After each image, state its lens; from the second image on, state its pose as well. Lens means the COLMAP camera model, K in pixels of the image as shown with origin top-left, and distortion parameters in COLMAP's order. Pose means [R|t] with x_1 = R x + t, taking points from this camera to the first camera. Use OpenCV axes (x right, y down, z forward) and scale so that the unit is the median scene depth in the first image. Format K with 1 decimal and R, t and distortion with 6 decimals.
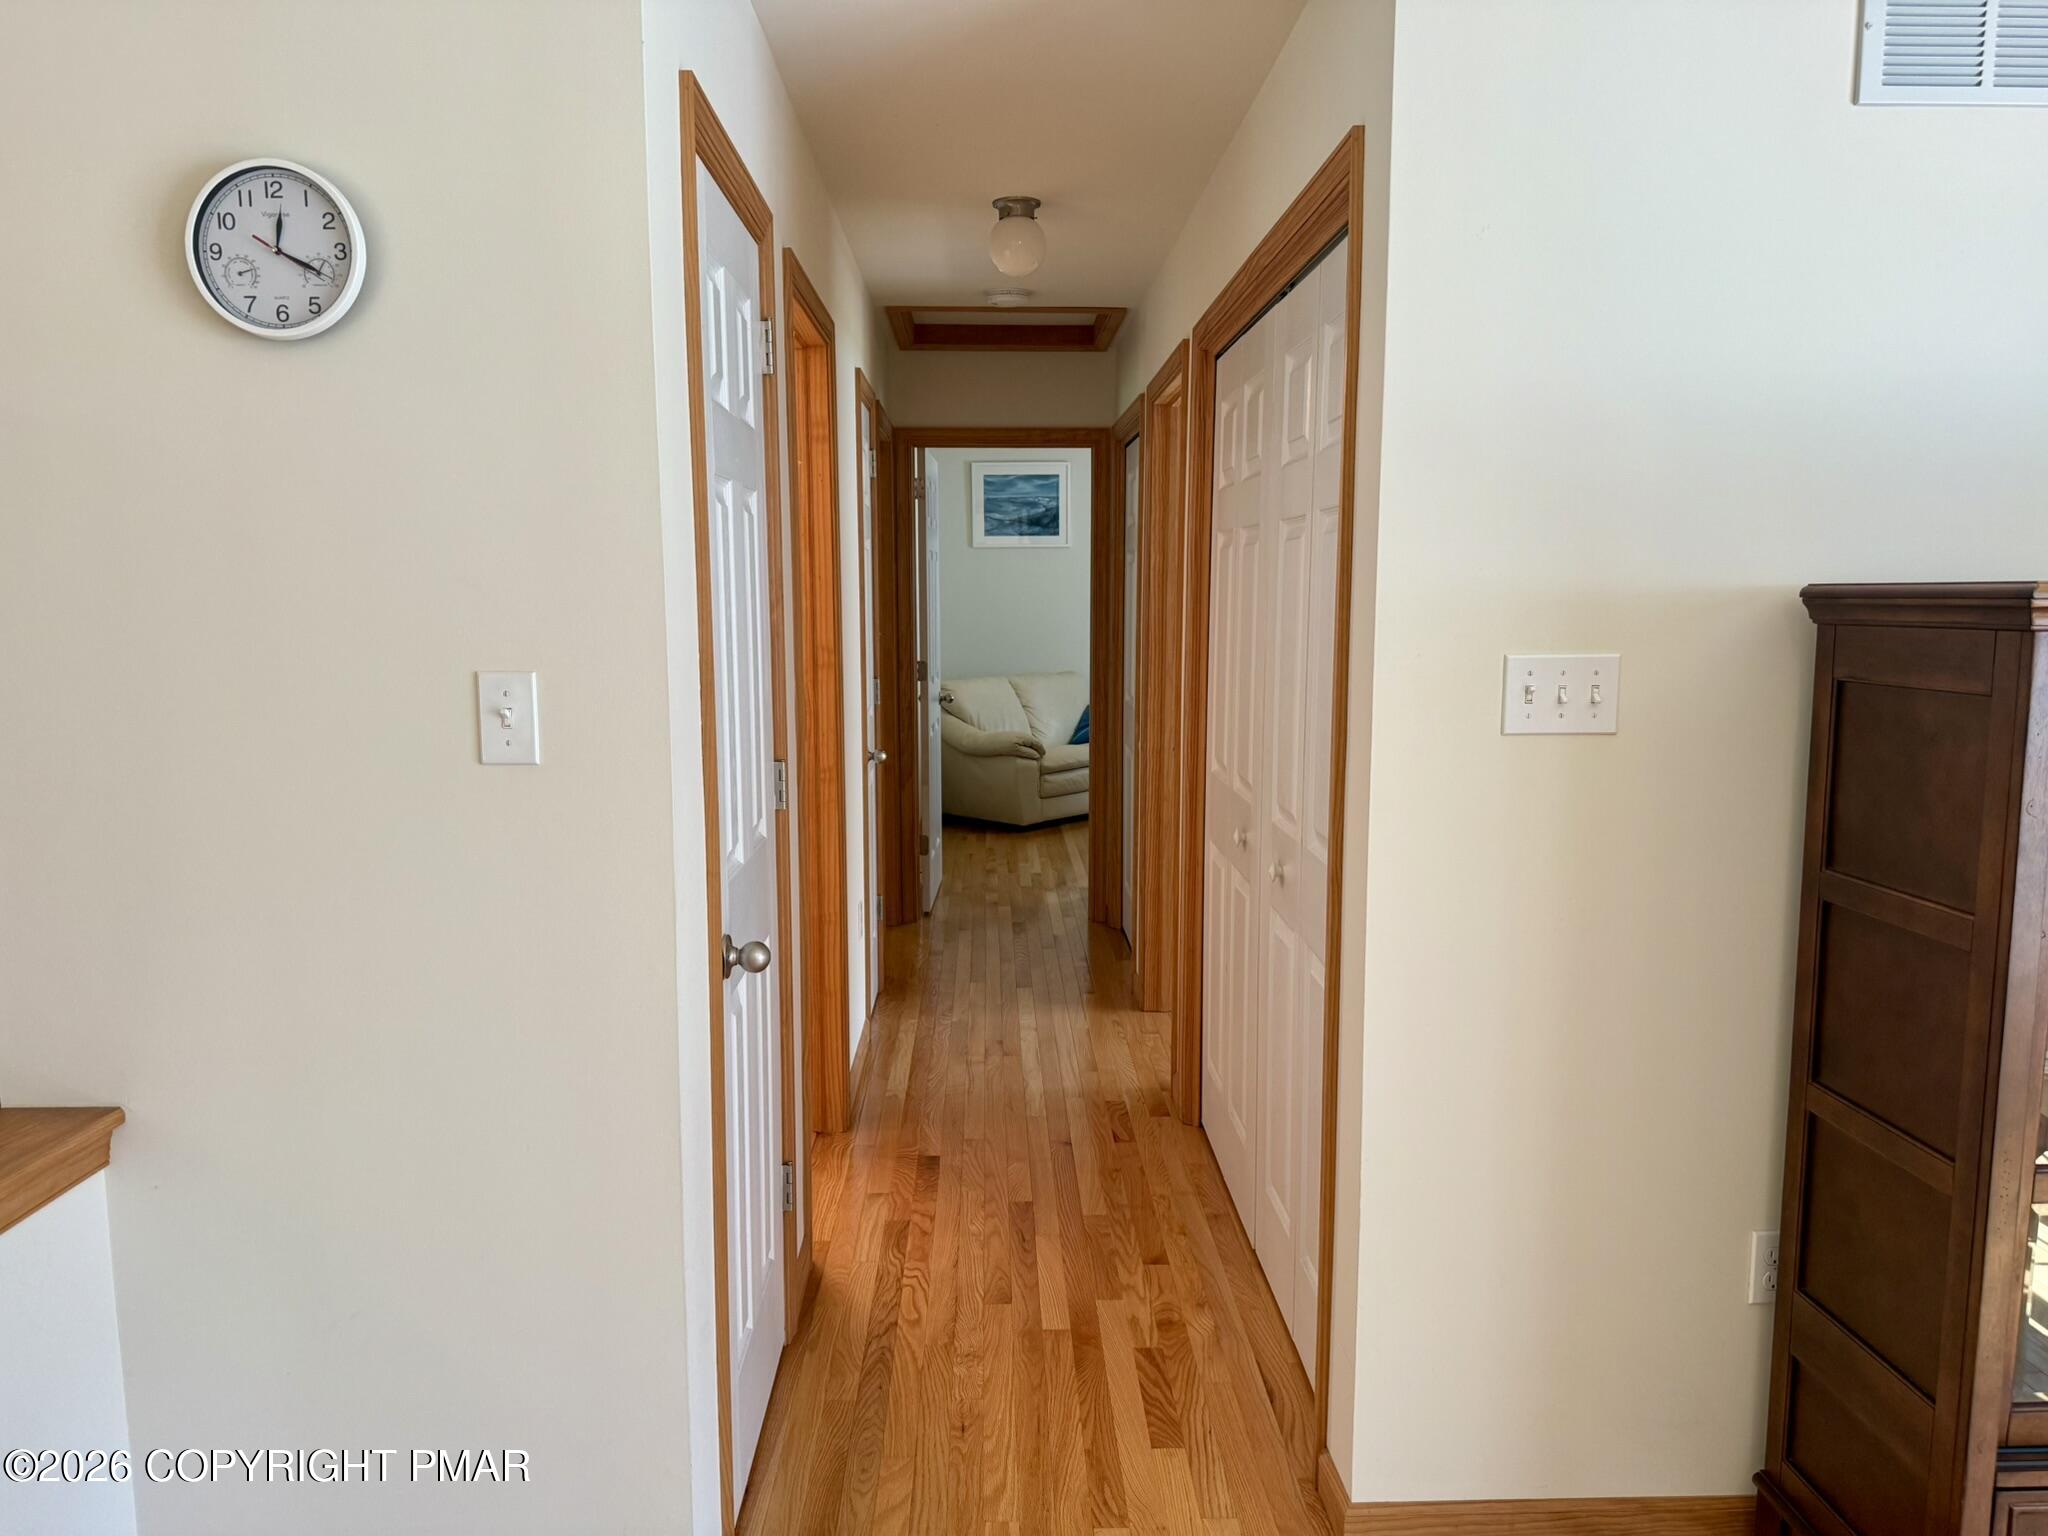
lens RADIAL K [[1428.3, 0, 1024.0], [0, 1428.3, 768.0], [0, 0, 1]] dist [0.082784, -0.086177]
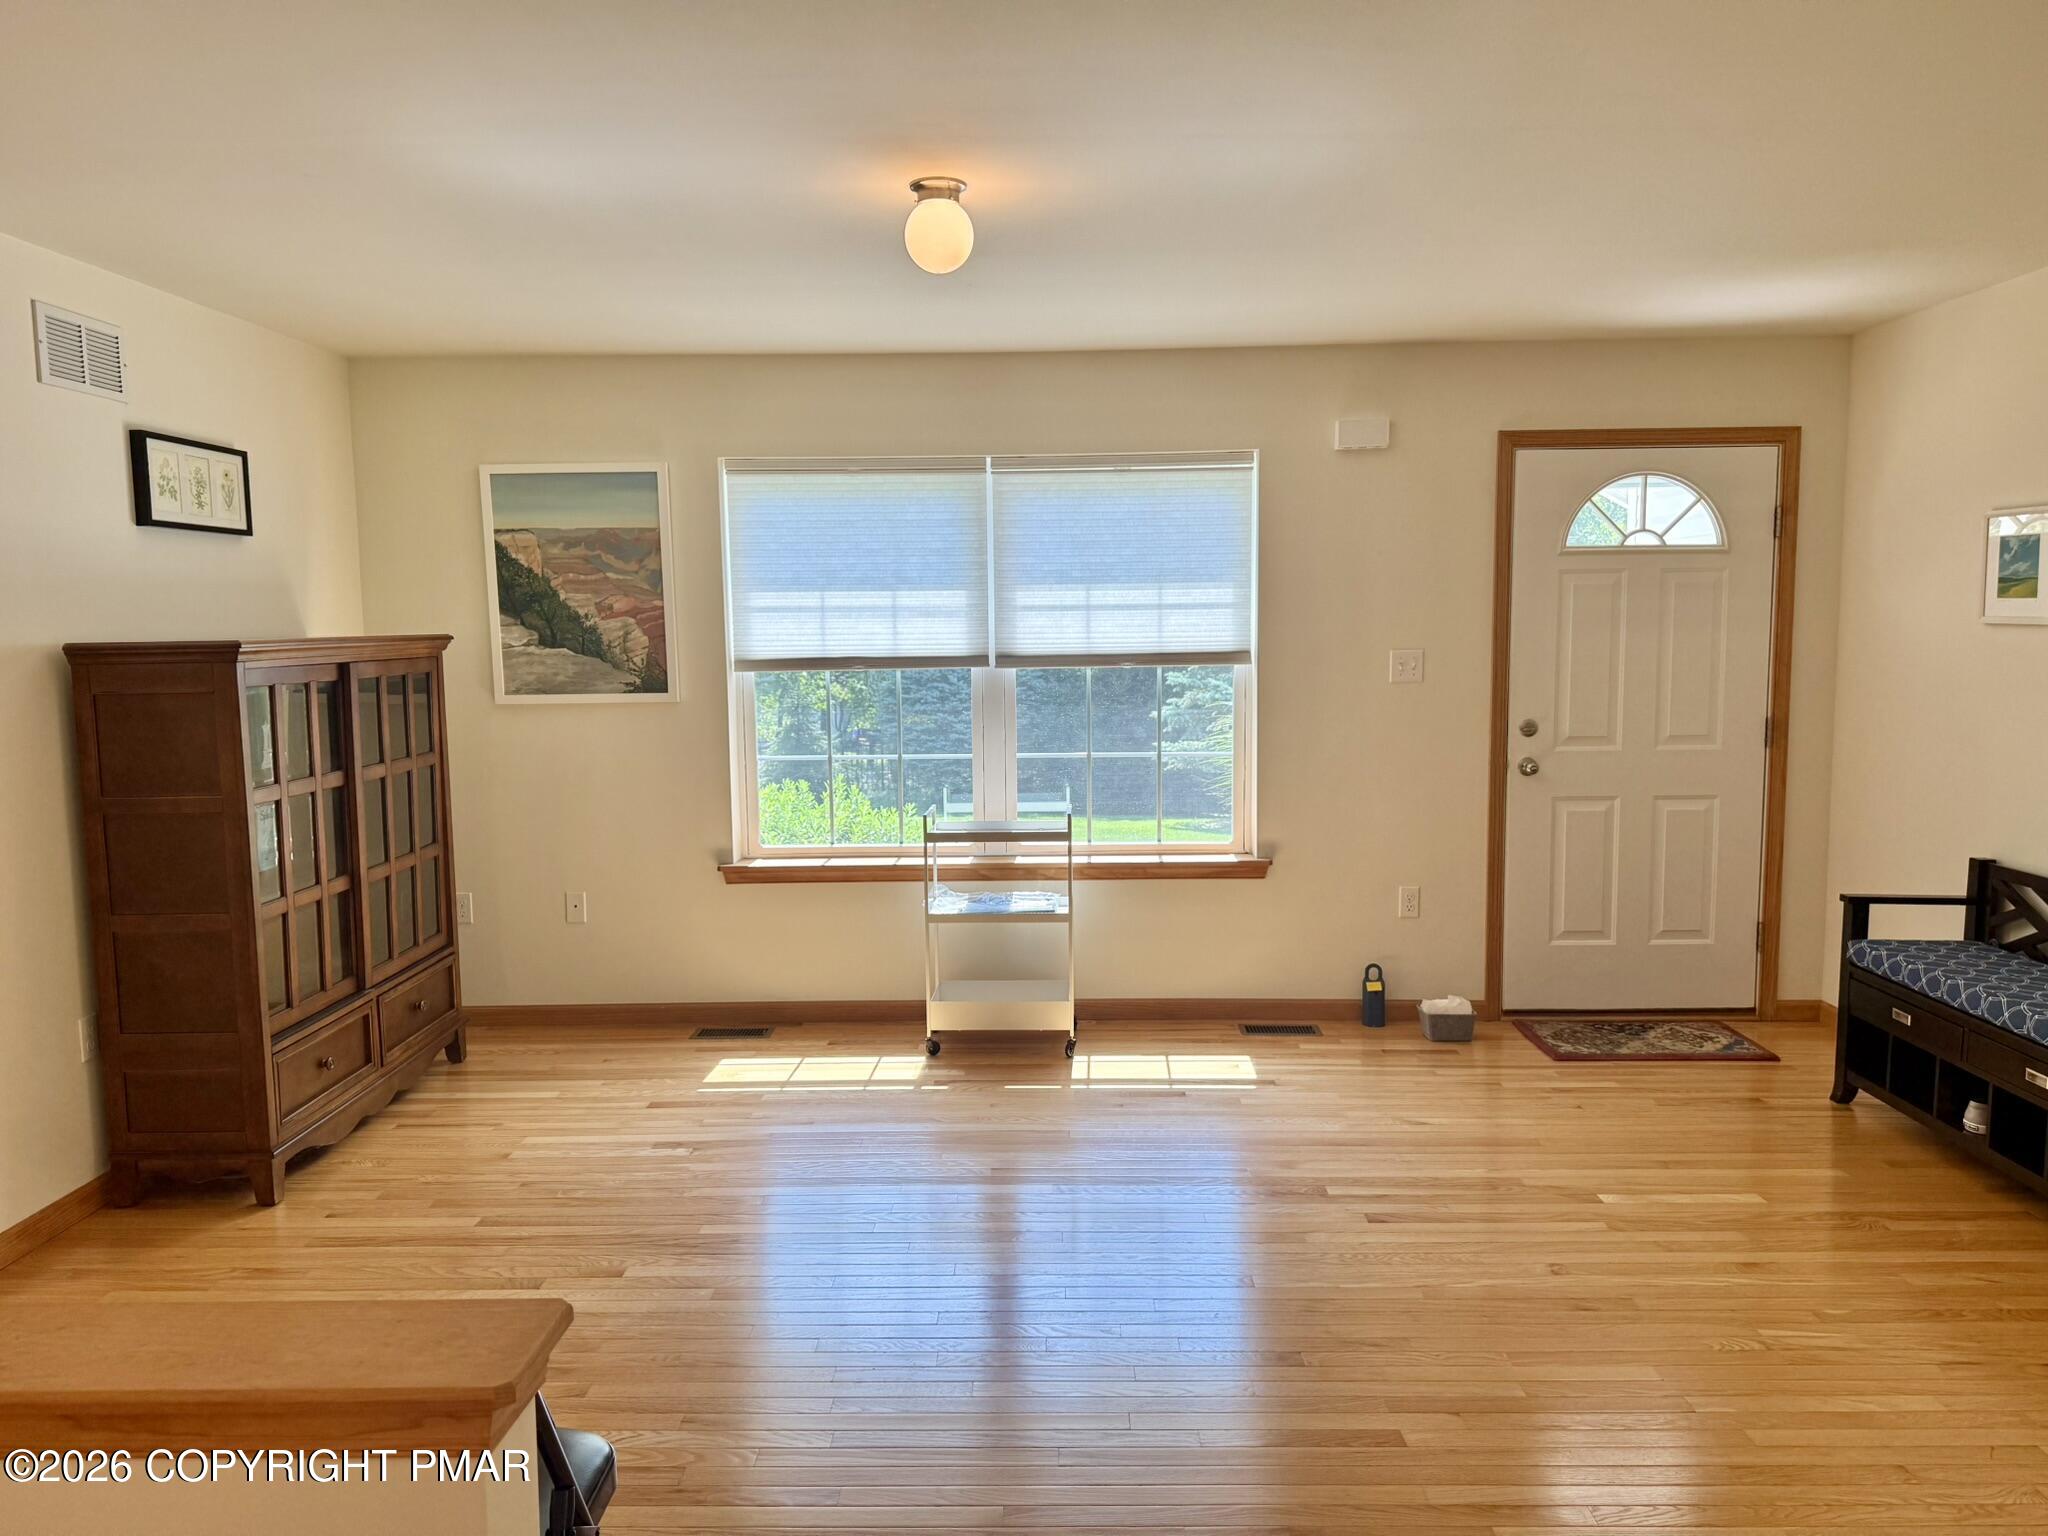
lens RADIAL K [[1437.1, 0, 1025.5], [0, 1437.1, 787.1], [0, 0, 1]] dist [0.177565, -0.269502]
pose [[0.058115, -0.116777, 0.991456, -0.255202], [0.137564, 0.984598, 0.107905, 0.003110], [-0.988786, 0.130118, 0.073284, -0.059883]]
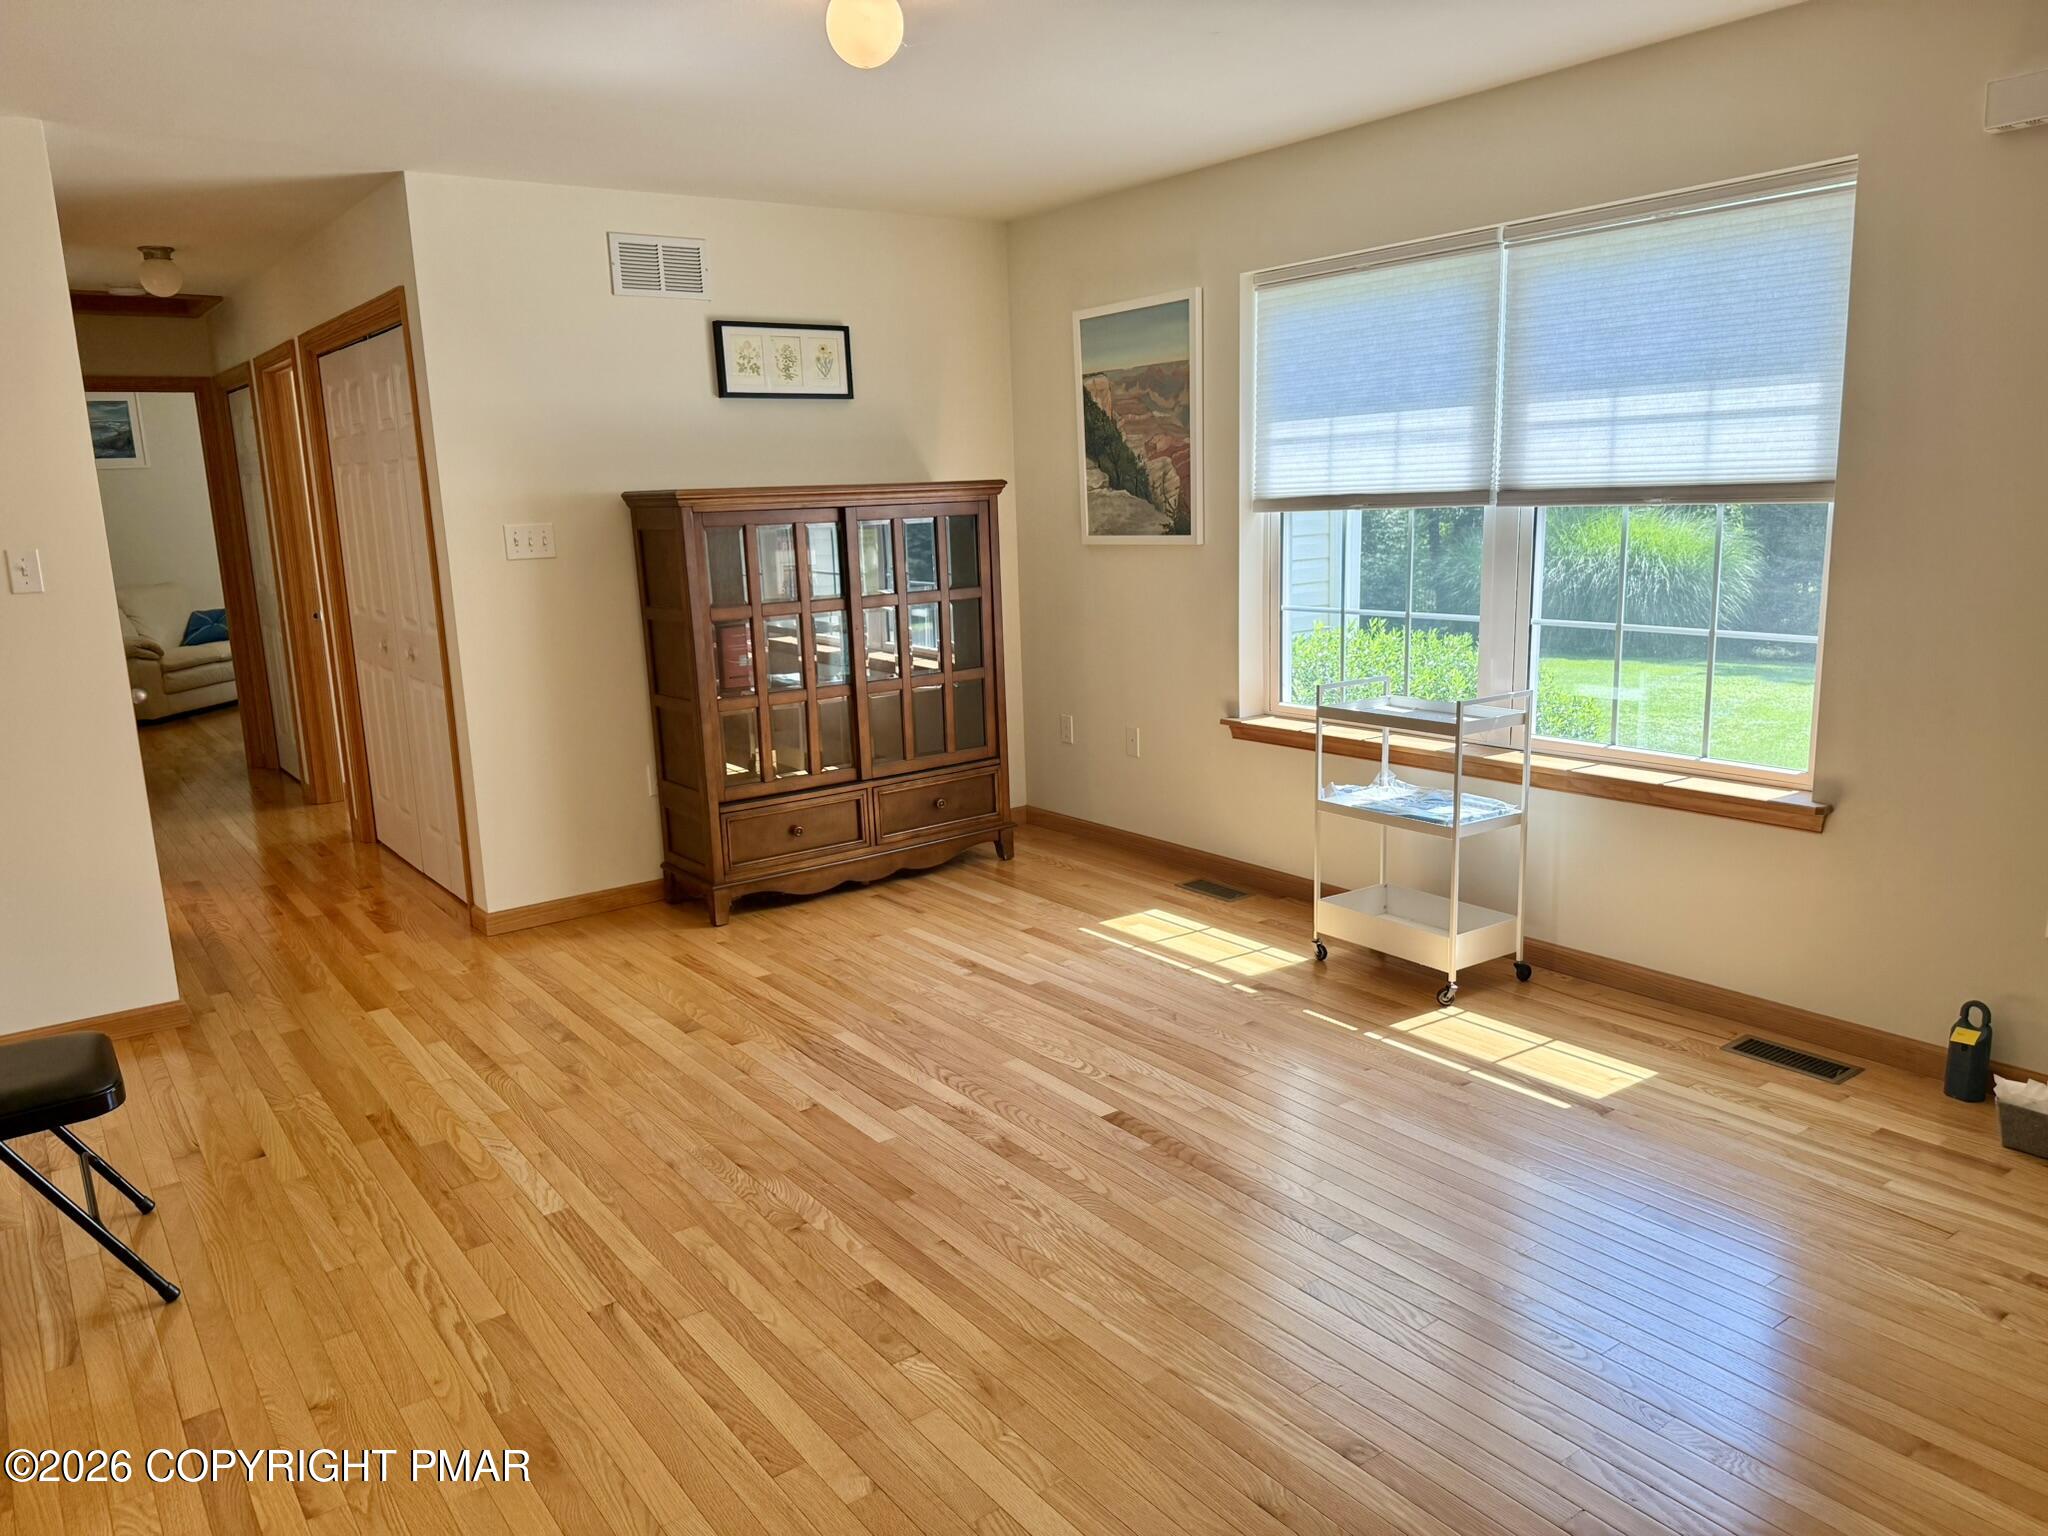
lens RADIAL K [[1437.1, 0, 1025.5], [0, 1437.1, 787.1], [0, 0, 1]] dist [0.177565, -0.269502]
pose [[0.823626, -0.147608, 0.547588, -0.069356], [0.107266, 0.988653, 0.105164, 0.038104], [-0.556898, -0.027878, 0.830113, -0.304030]]
